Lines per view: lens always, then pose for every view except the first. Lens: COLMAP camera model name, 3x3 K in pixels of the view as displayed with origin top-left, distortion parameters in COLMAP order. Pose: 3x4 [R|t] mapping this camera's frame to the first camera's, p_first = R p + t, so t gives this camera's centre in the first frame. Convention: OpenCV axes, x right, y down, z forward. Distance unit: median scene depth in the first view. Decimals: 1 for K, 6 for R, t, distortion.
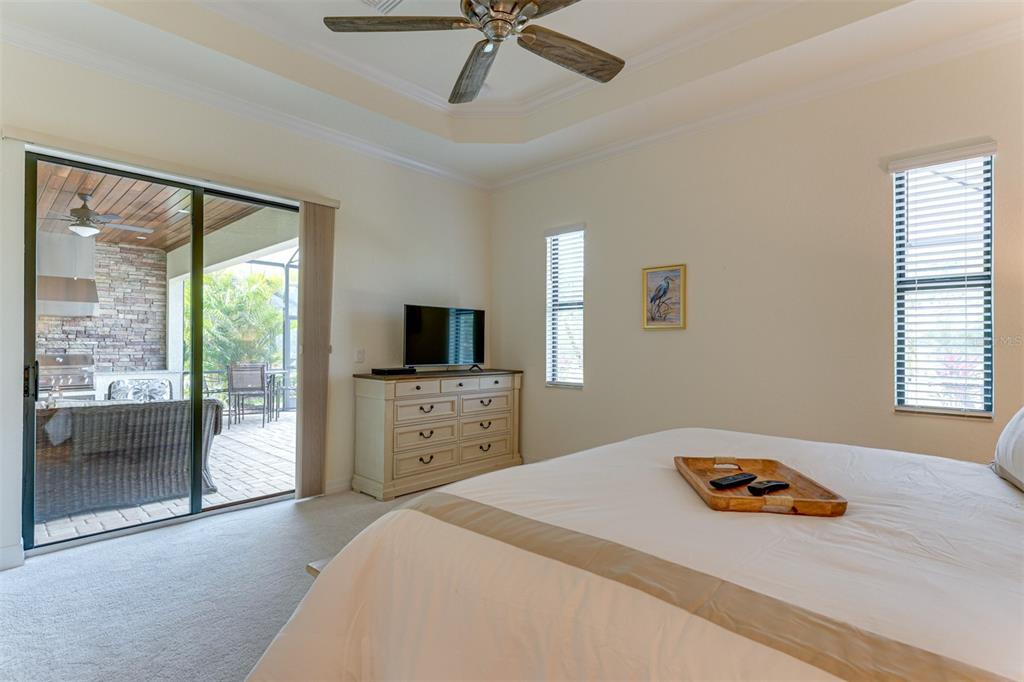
lens RADIAL K [[505.9, 0, 512.7], [0, 505.9, 342.7], [0, 0, 1]] dist [0.000915, 0.000052]
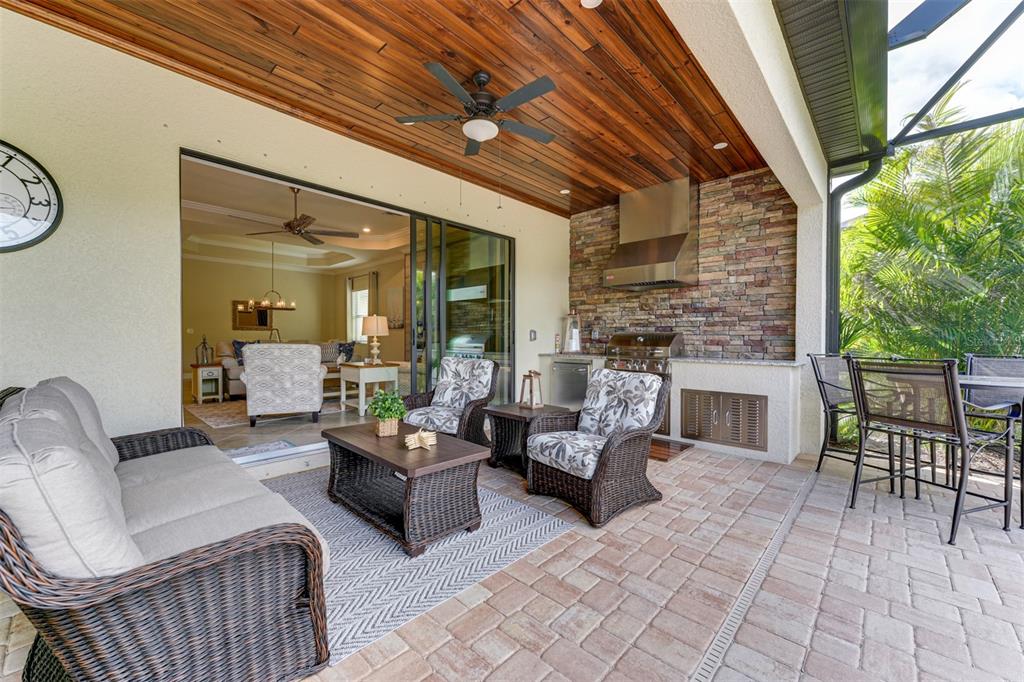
lens RADIAL K [[404.2, 0, 512.5], [0, 404.2, 342.5], [0, 0, 1]] dist [-0.000146, -0.000028]
pose [[0.000681, 0.009942, -0.999950, -0.218890], [0.000157, 0.999951, 0.009942, 0.028676], [1.000000, -0.000164, 0.000680, 0.699916]]
